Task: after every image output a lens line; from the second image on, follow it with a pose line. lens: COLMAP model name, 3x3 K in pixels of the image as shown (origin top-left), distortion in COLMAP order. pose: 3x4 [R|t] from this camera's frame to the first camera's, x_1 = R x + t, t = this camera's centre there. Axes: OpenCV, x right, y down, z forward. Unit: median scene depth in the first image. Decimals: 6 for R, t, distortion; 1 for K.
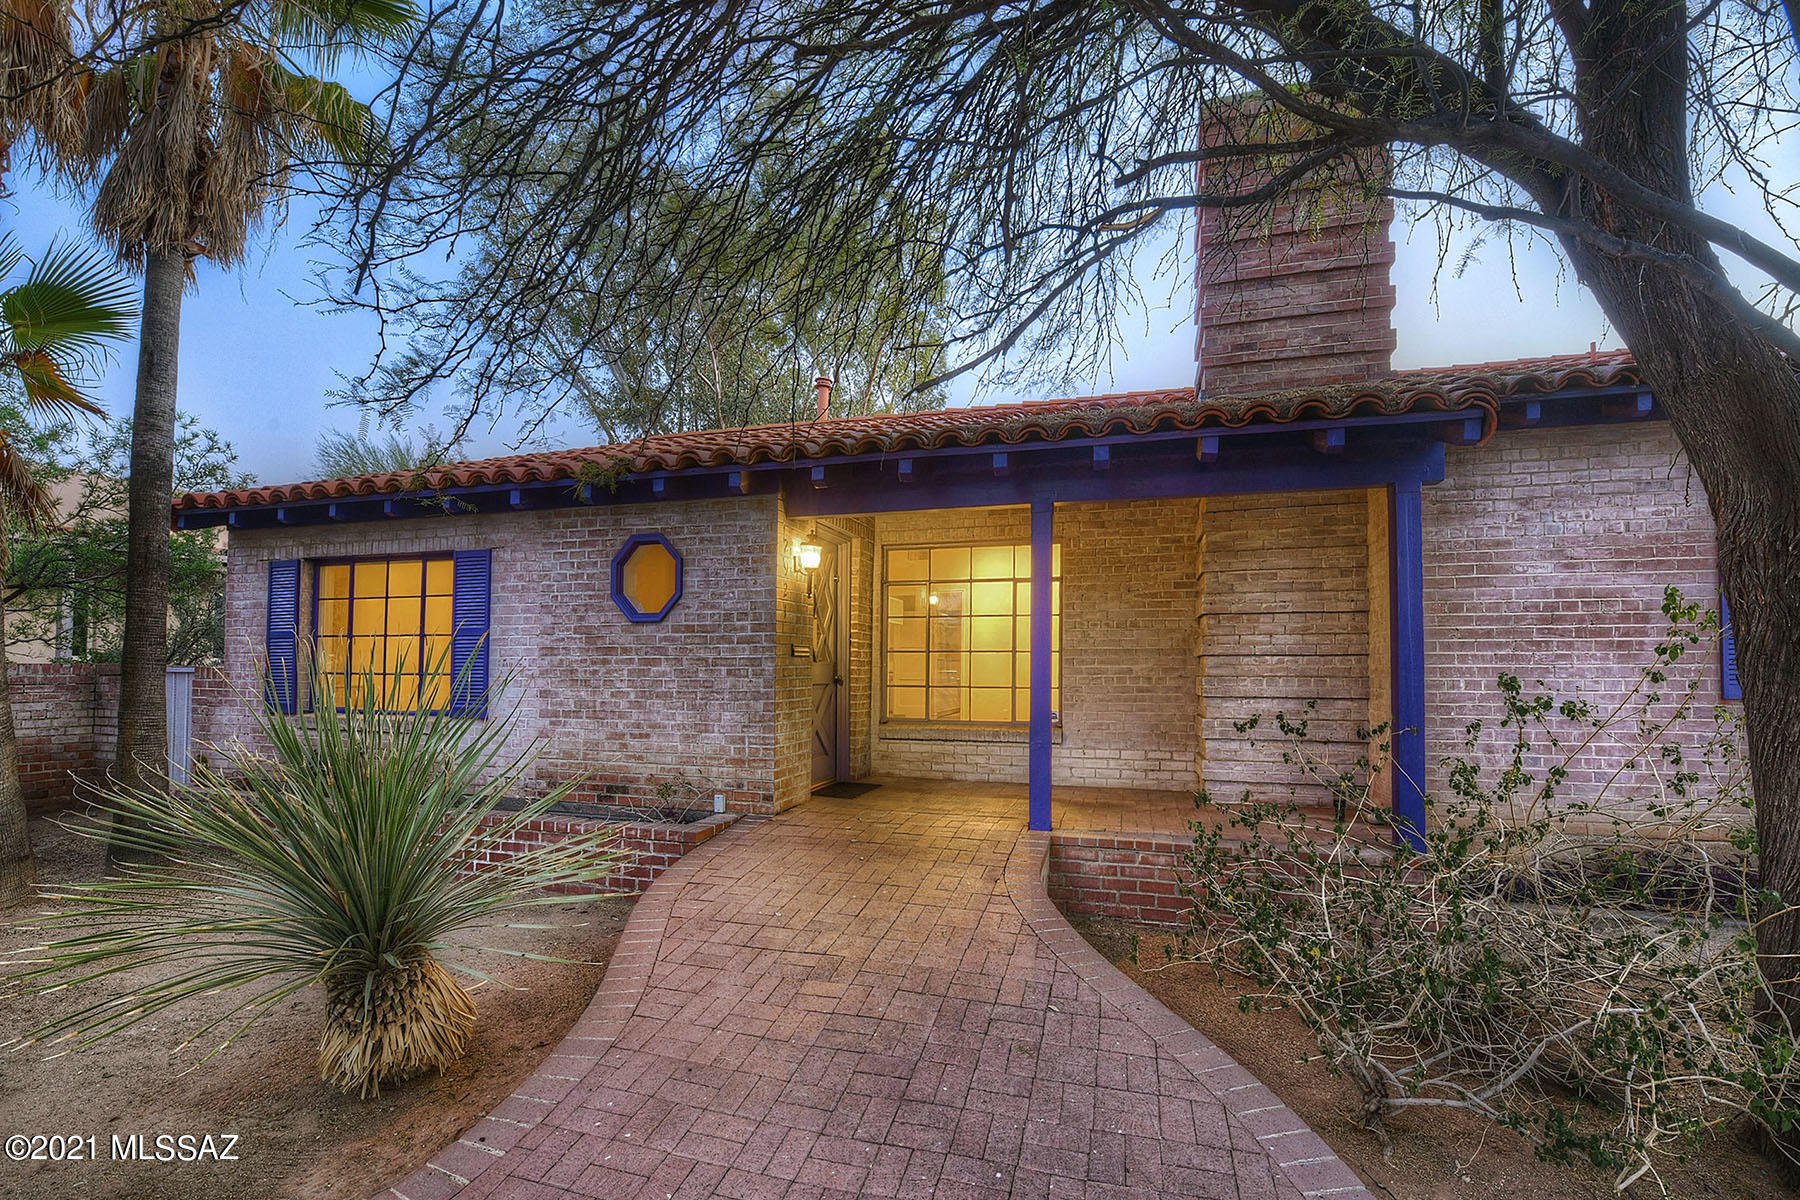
lens RADIAL K [[732.6, 0, 829.4], [0, 732.6, 638.2], [0, 0, 1]] dist [-0.016856, -0.000070]
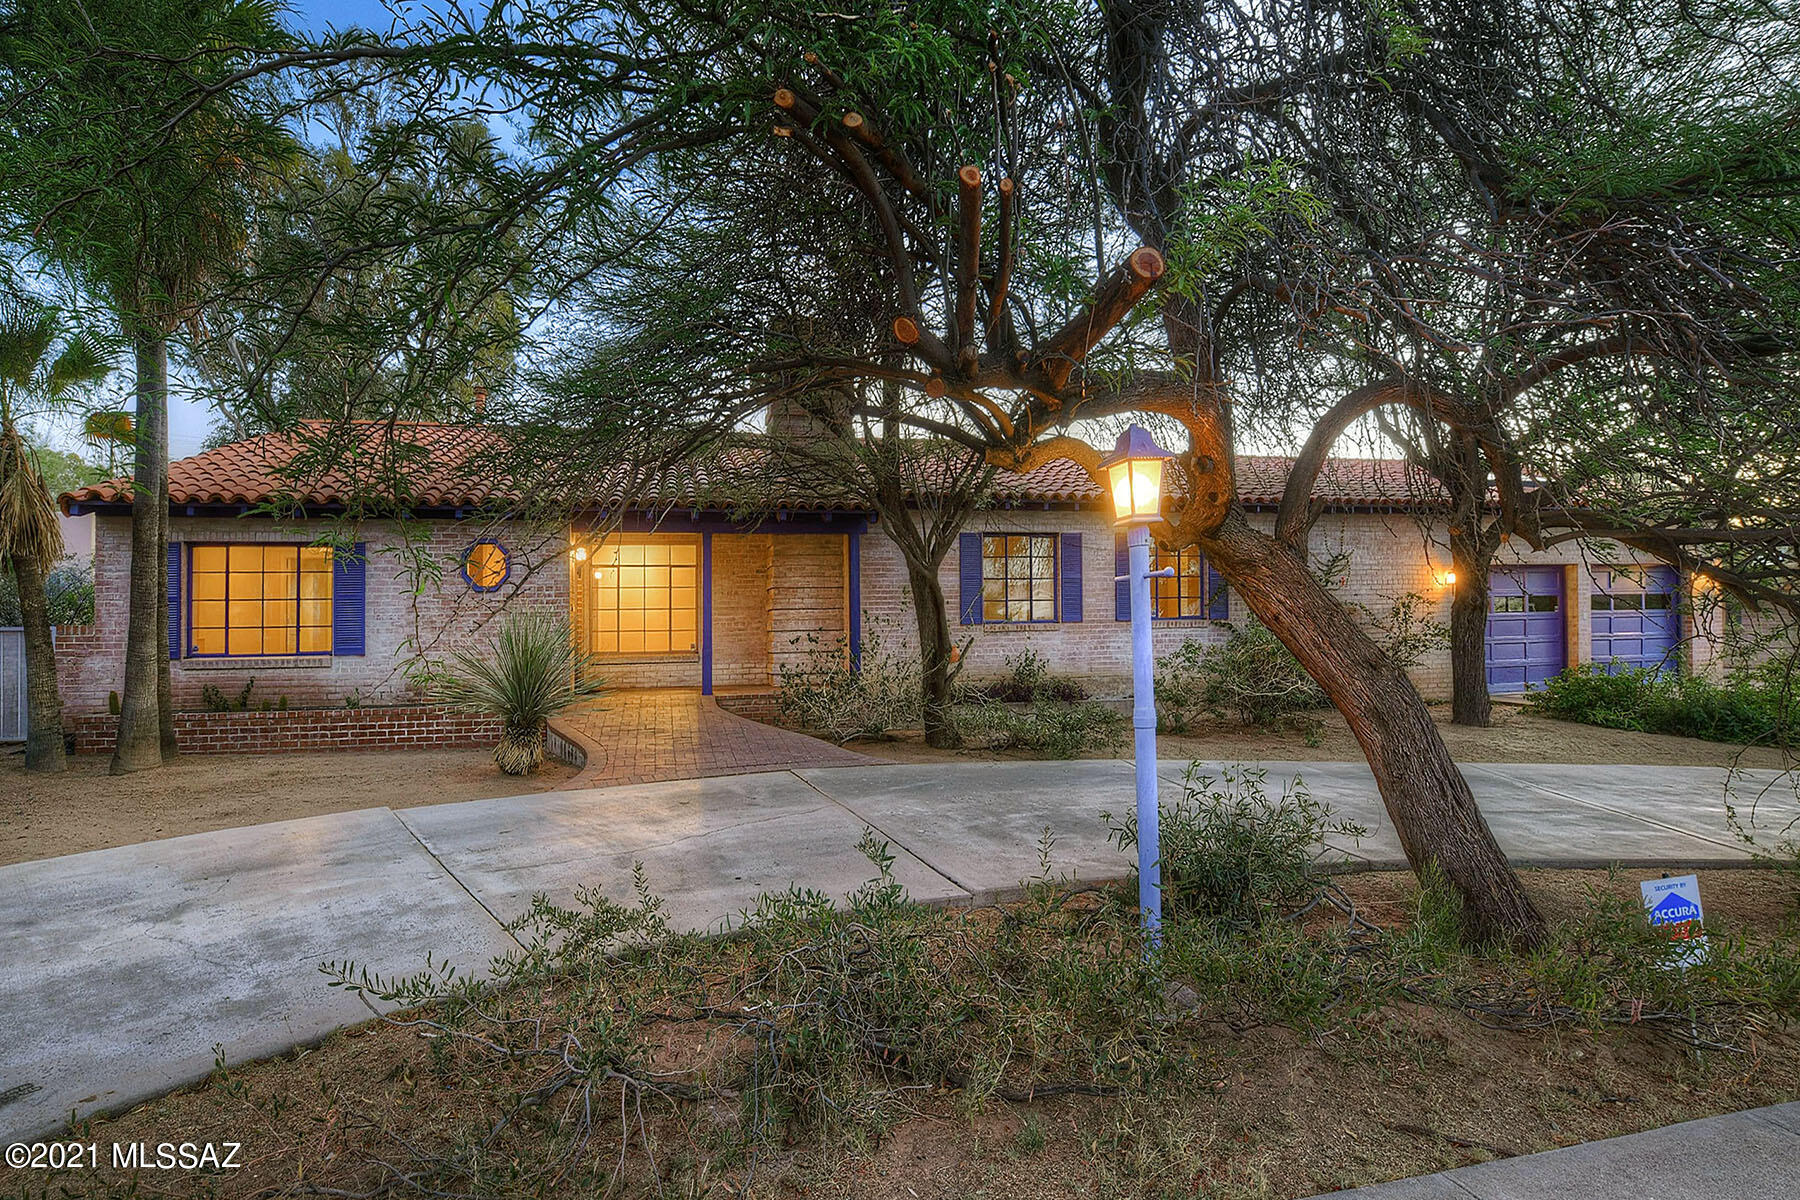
lens RADIAL K [[773.0, 0, 900.0], [0, 773.0, 600.0], [0, 0, 1]] dist [-0.001003, -0.000112]
pose [[0.769929, -0.001639, 0.638128, -0.622593], [0.004825, 0.999983, -0.003253, 0.007561], [-0.638112, 0.005583, 0.769924, -0.923675]]
